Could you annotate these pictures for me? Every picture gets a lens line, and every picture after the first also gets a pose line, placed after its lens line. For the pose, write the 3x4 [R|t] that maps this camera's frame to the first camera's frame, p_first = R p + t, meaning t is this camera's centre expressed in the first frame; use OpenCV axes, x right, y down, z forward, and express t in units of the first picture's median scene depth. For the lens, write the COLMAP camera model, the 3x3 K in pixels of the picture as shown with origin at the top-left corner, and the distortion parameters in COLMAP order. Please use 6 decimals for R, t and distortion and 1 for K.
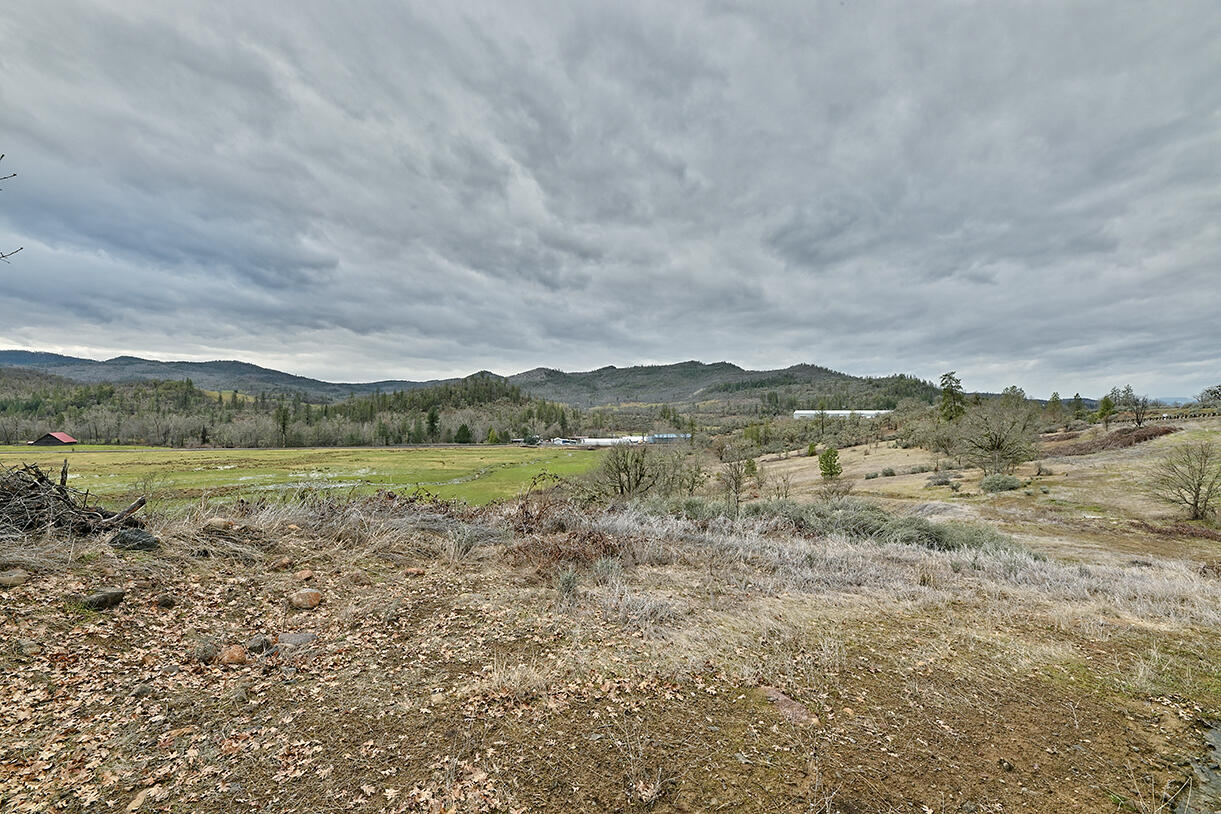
lens RADIAL K [[488.4, 0, 608.0], [0, 488.4, 414.5], [0, 0, 1]] dist [-0.001535, -0.002590]
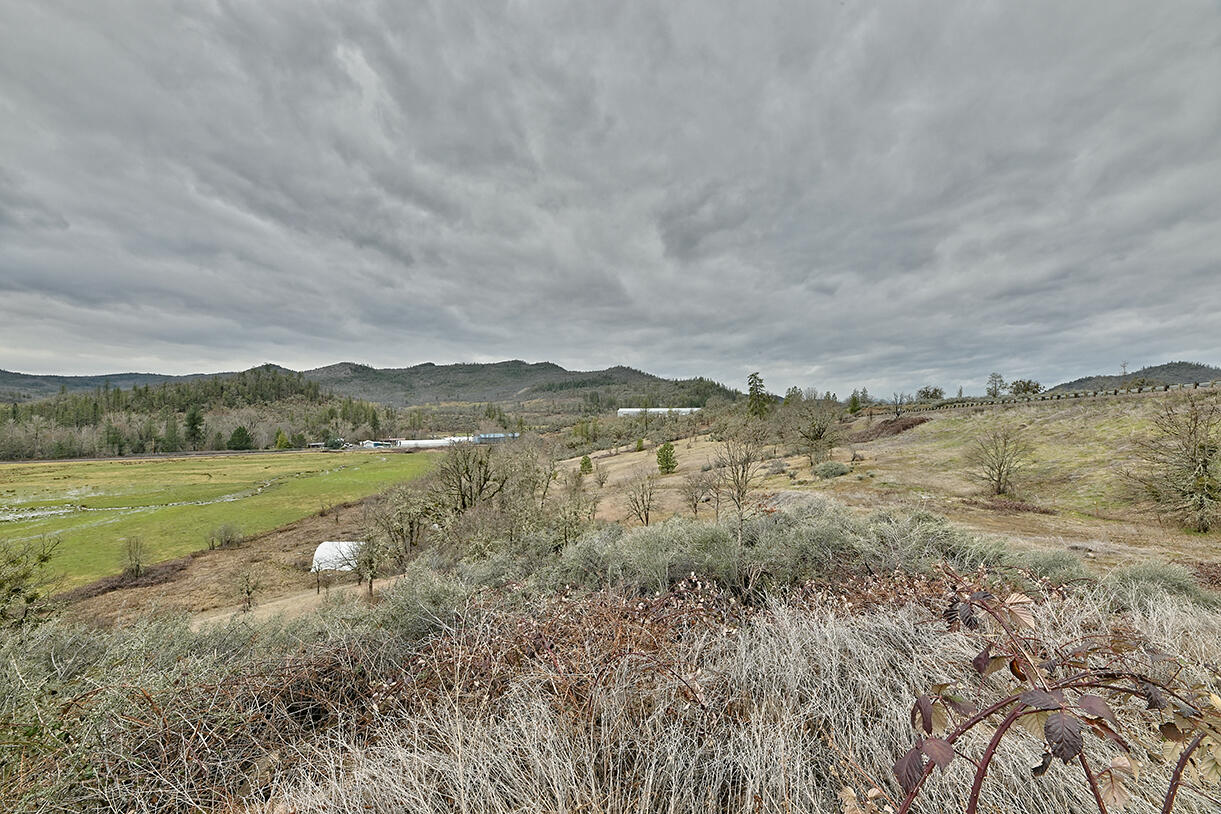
lens RADIAL K [[488.4, 0, 609.3], [0, 488.4, 396.3], [0, 0, 1]] dist [-0.001535, -0.002590]
pose [[0.935705, 0.006183, 0.352729, -0.007014], [0.006512, 0.999373, -0.034793, 0.001422], [-0.352723, 0.034853, 0.935079, 0.018204]]
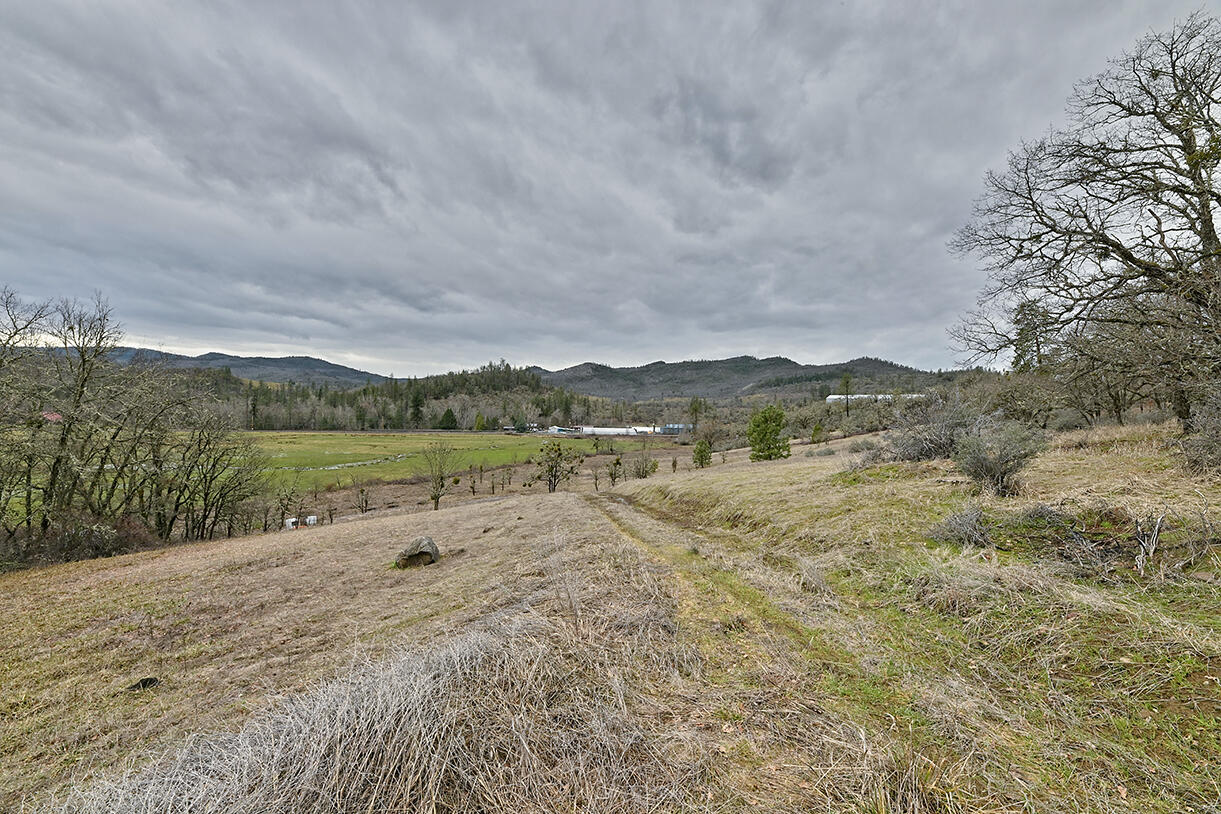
lens RADIAL K [[488.4, 0, 606.3], [0, 488.4, 407.4], [0, 0, 1]] dist [-0.001535, -0.002590]
pose [[0.993466, 0.010529, -0.113645, 0.092927], [-0.011557, 0.999898, -0.008390, 0.020249], [0.113545, 0.009649, 0.993486, 0.127513]]
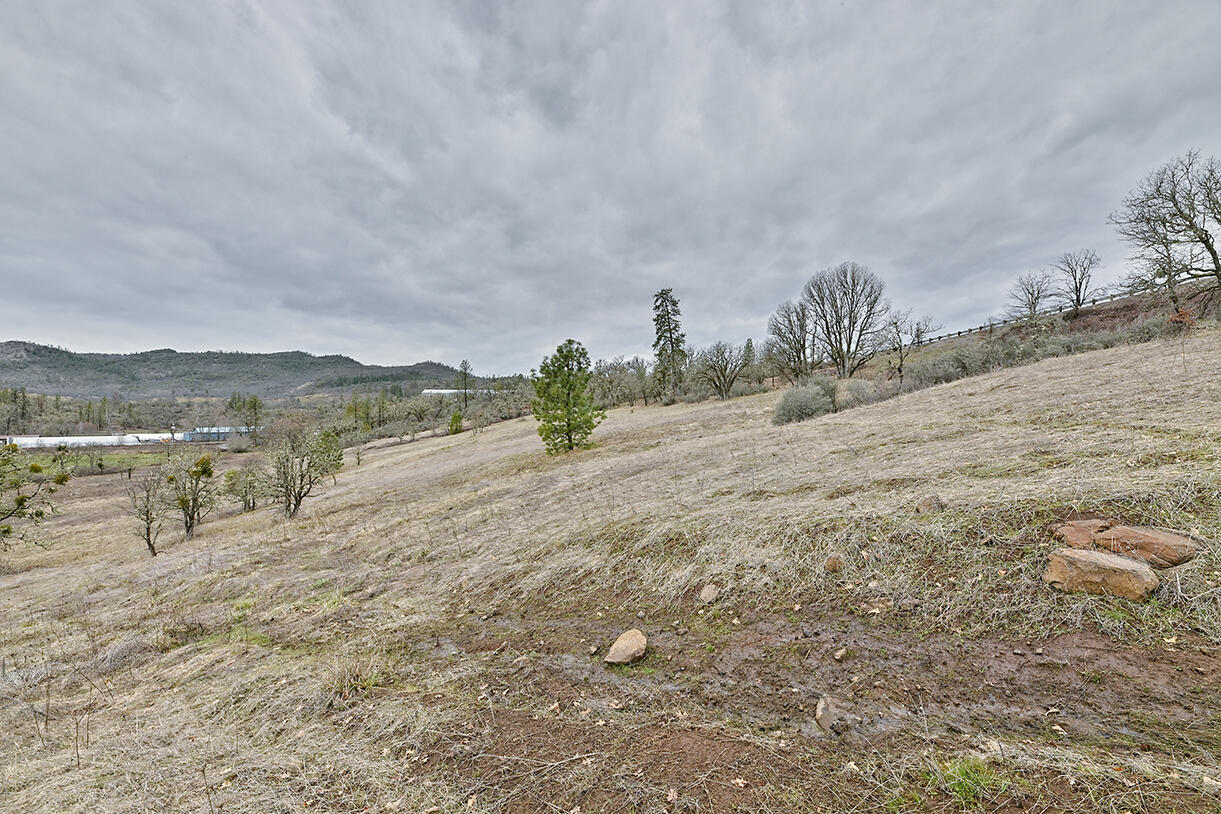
lens RADIAL K [[488.4, 0, 609.1], [0, 488.4, 411.2], [0, 0, 1]] dist [-0.001535, -0.002590]
pose [[0.742125, 0.002222, 0.670258, 0.074462], [0.005795, 0.999936, -0.009732, 0.030332], [-0.670236, 0.011106, 0.742065, 0.205254]]
